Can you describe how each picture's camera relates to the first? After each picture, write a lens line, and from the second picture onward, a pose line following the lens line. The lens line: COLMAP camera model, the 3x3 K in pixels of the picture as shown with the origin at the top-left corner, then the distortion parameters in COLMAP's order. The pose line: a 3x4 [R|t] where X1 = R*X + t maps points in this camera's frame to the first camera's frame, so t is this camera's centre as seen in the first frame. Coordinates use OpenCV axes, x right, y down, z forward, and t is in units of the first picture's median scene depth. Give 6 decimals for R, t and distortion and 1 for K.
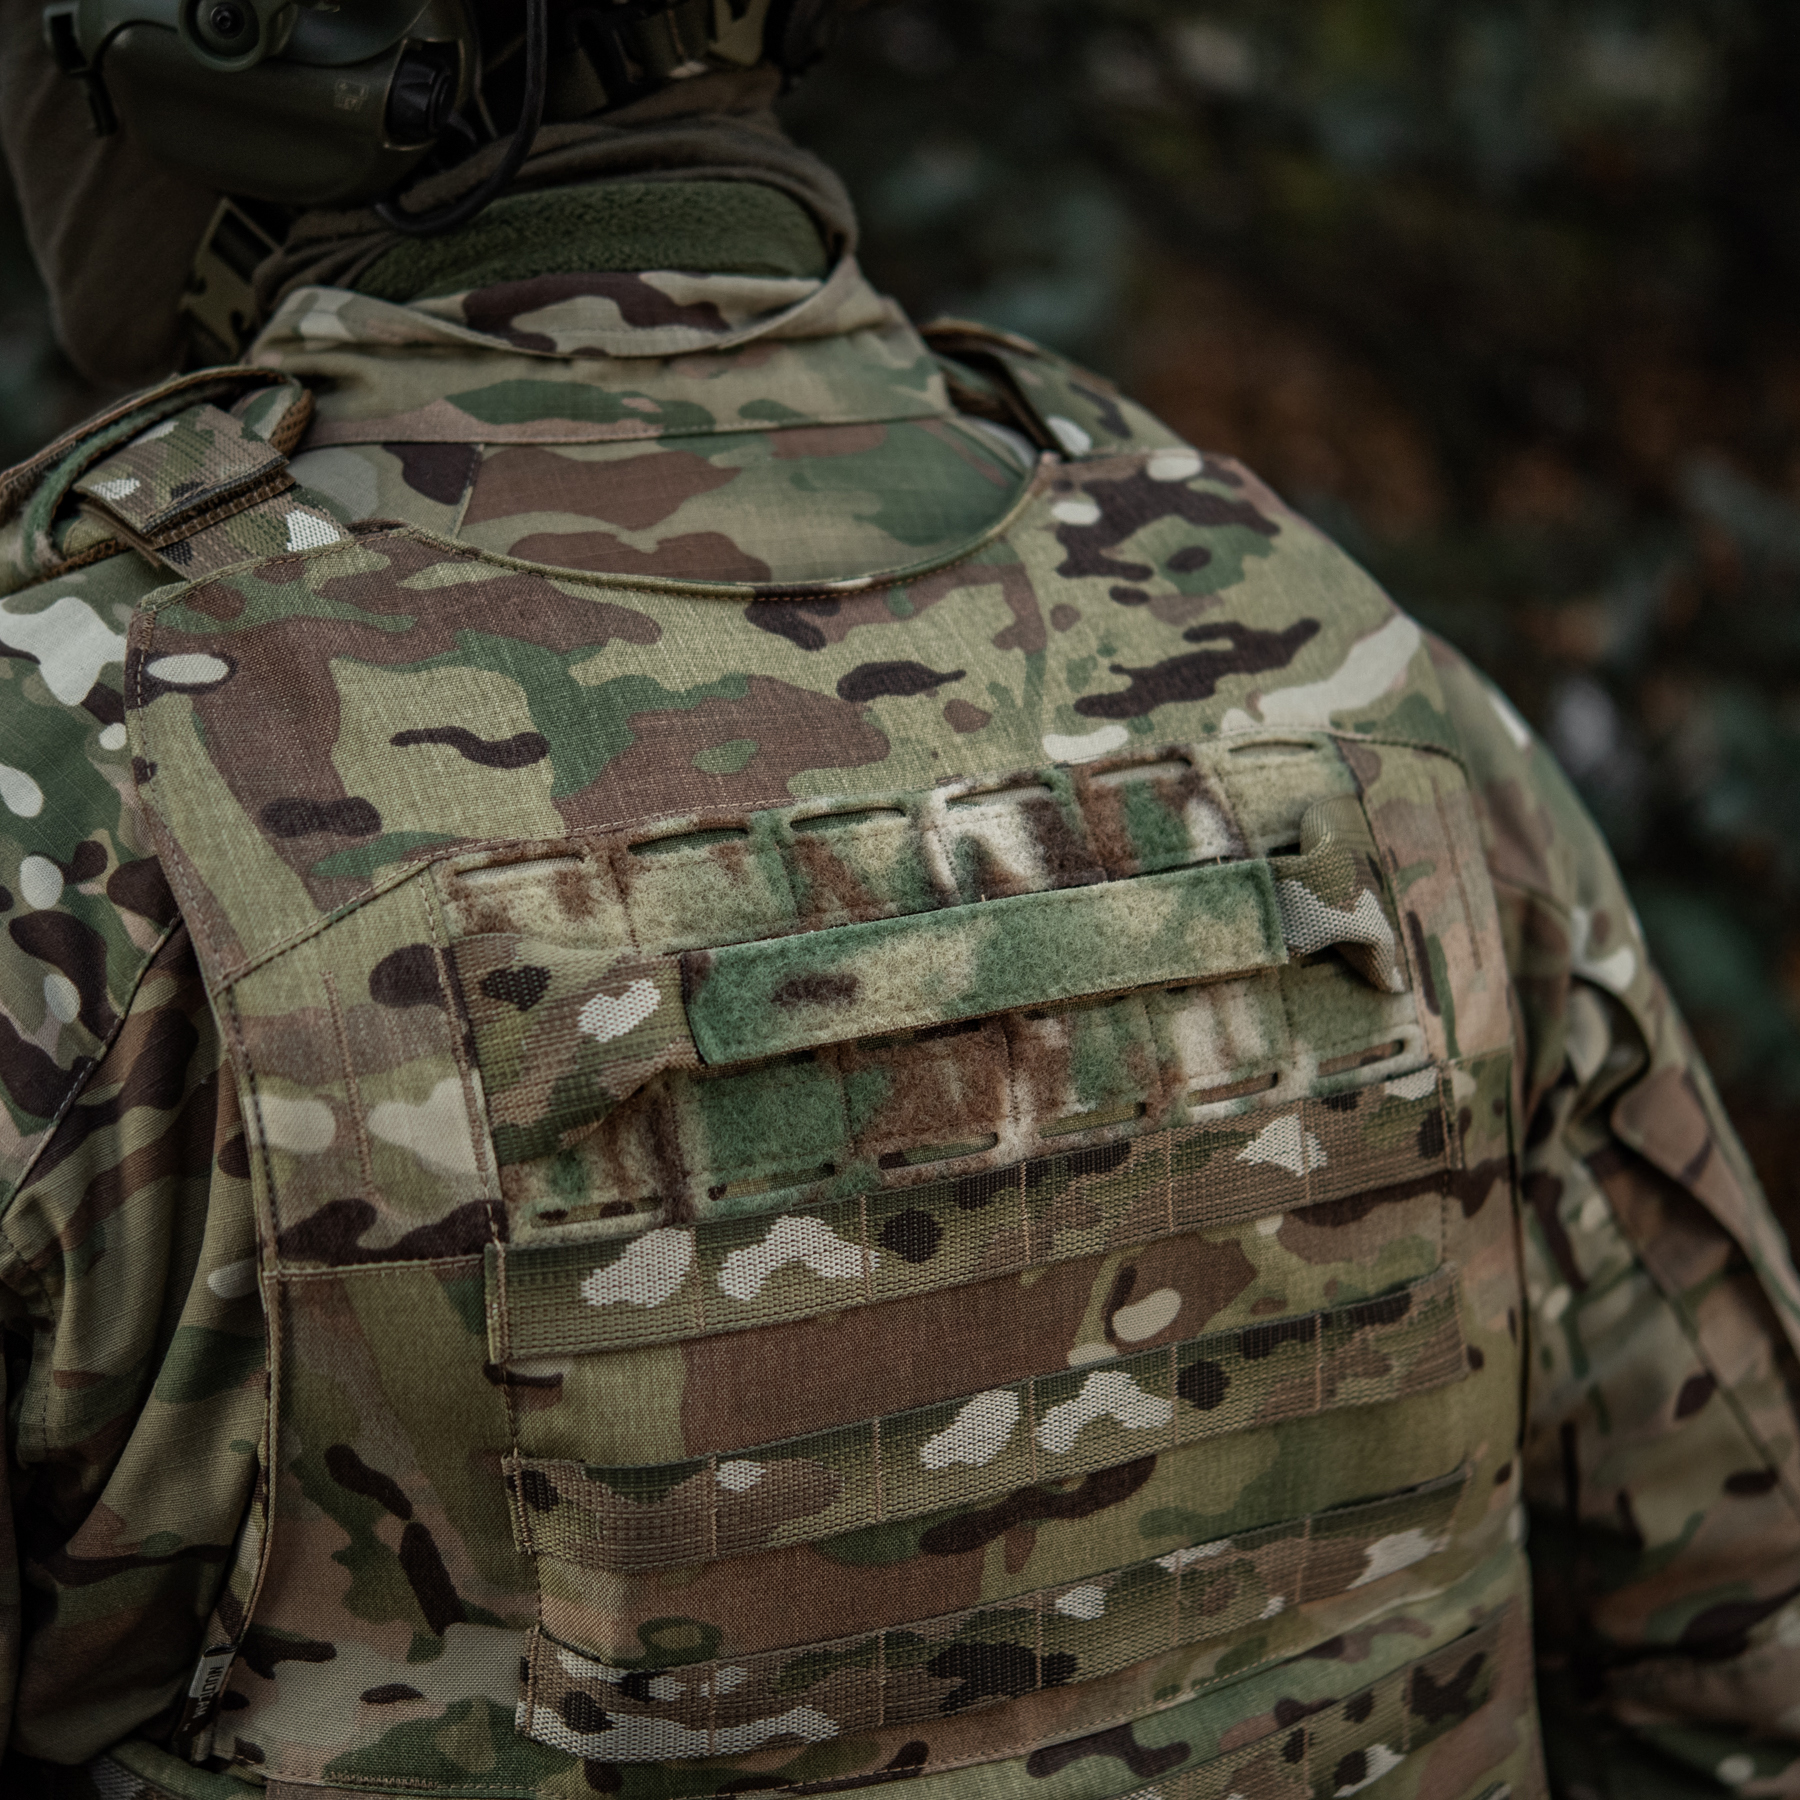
lens RADIAL K [[4939.2, 0, 906.4], [0, 4939.2, 885.3], [0, 0, 1]] dist [-0.146220, 0.000000]
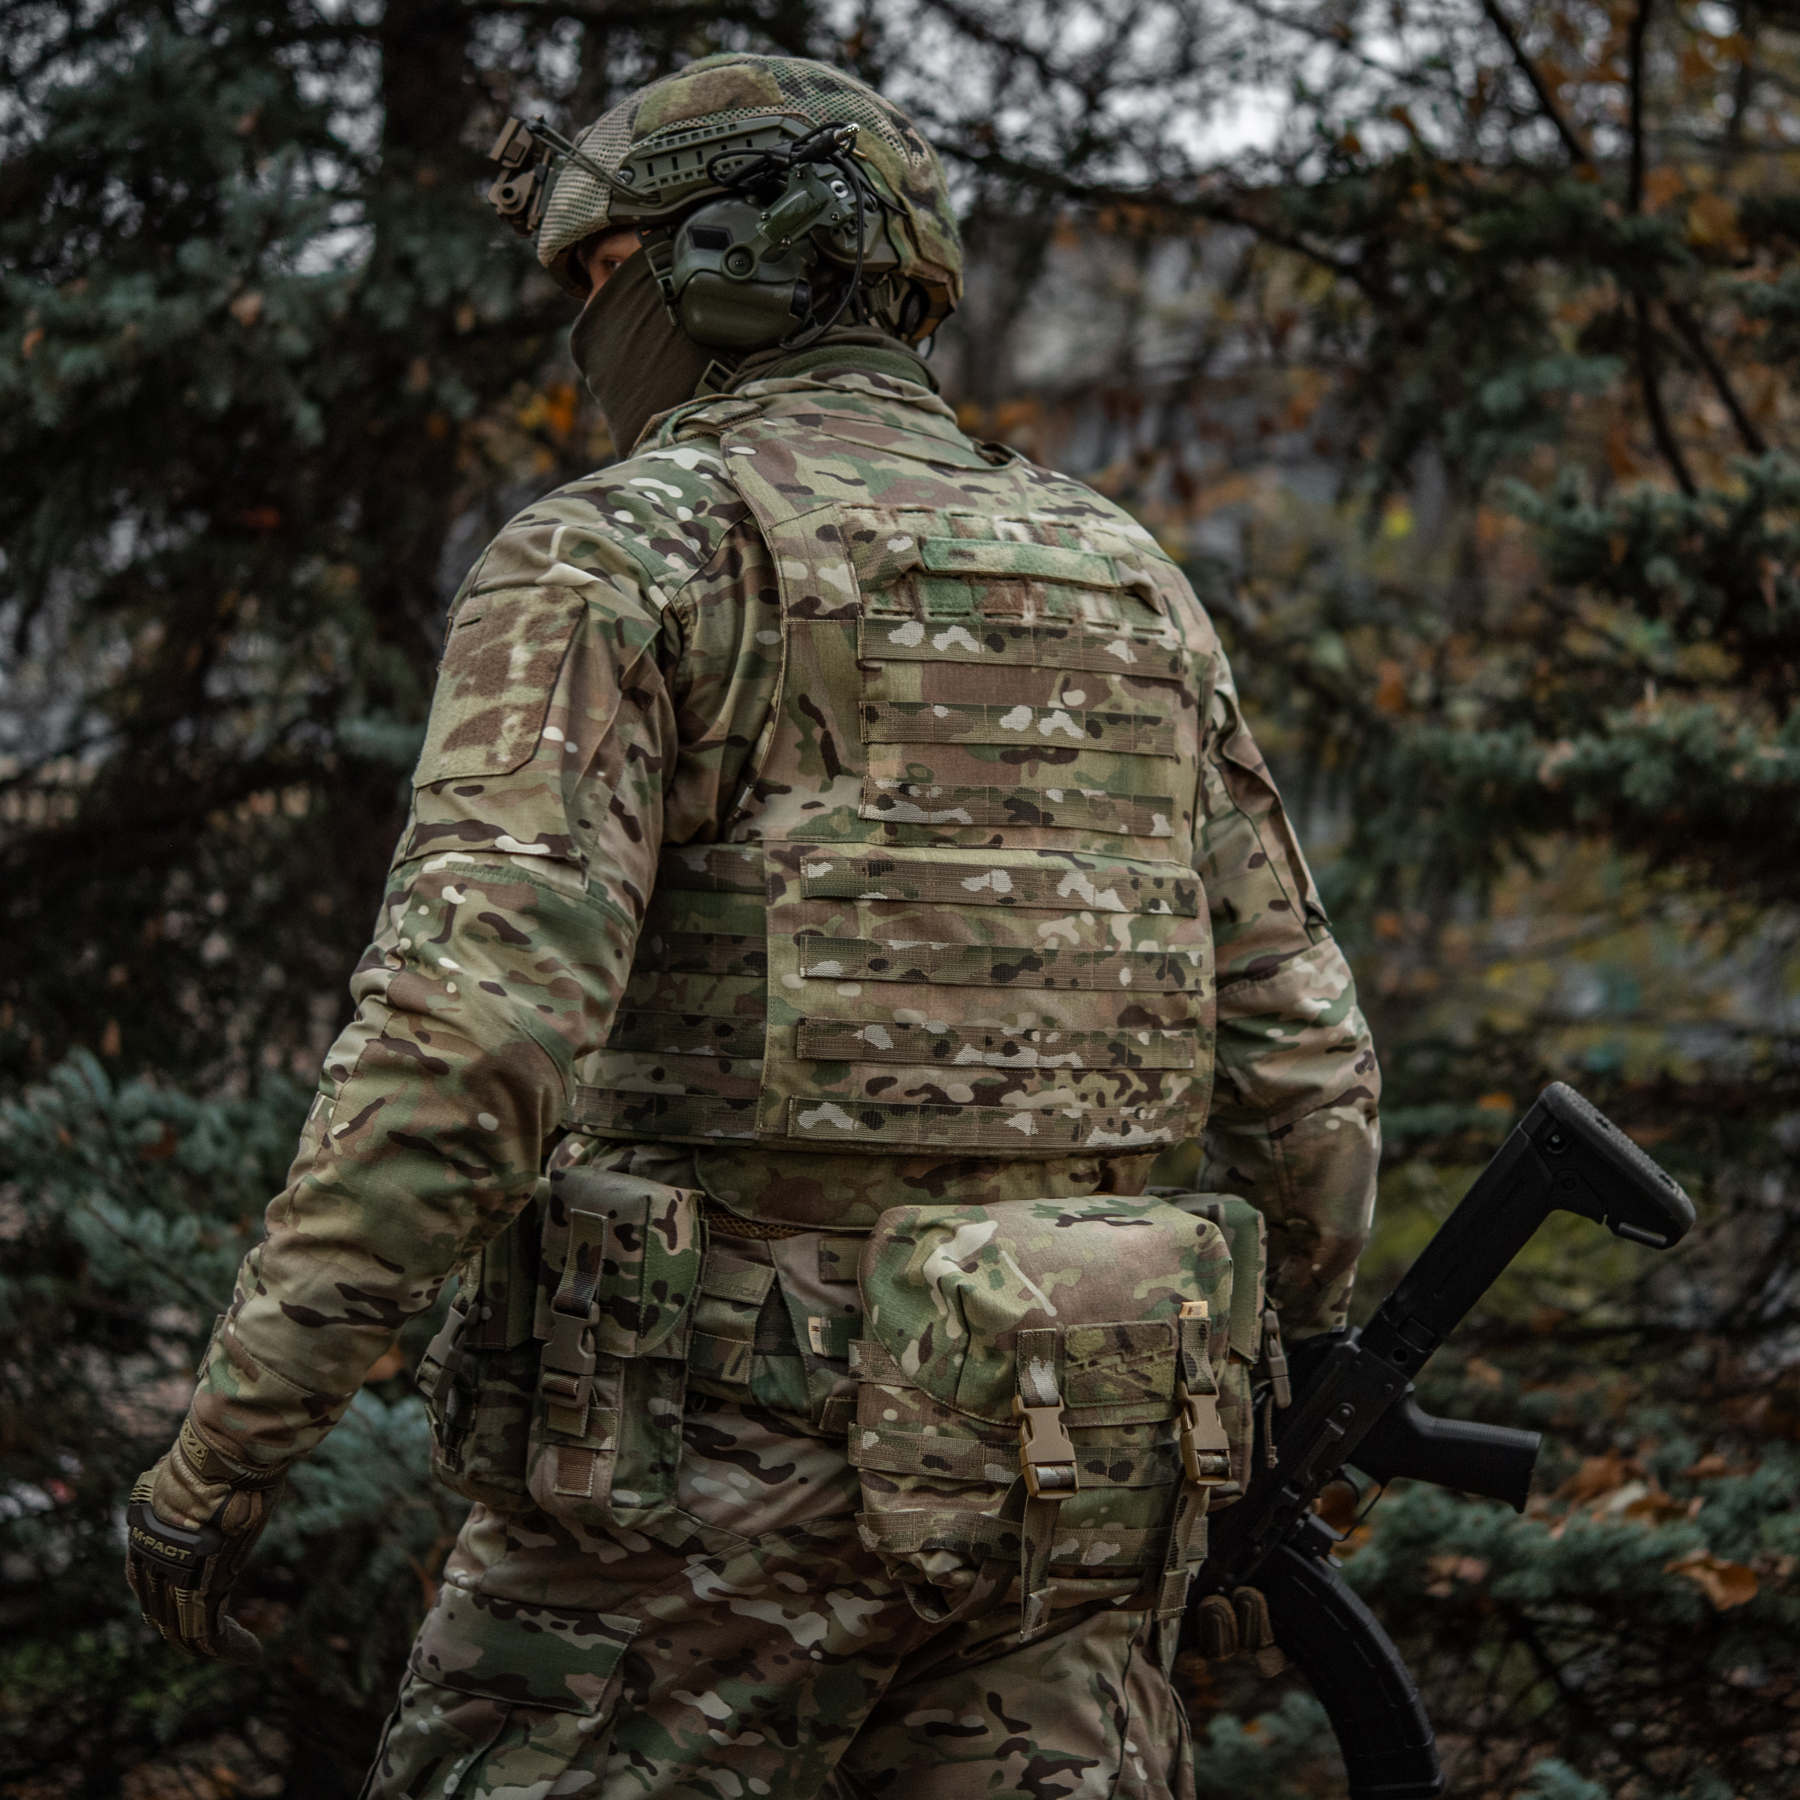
lens RADIAL K [[4939.2, 0, 904.0], [0, 4939.2, 916.5], [0, 0, 1]] dist [-0.146220, 0.000000]
pose [[0.996039, 0.003078, 0.088868, -0.303779], [0.024011, 0.952965, -0.302128, 1.078509], [-0.085618, 0.303065, 0.949116, -1.649245]]
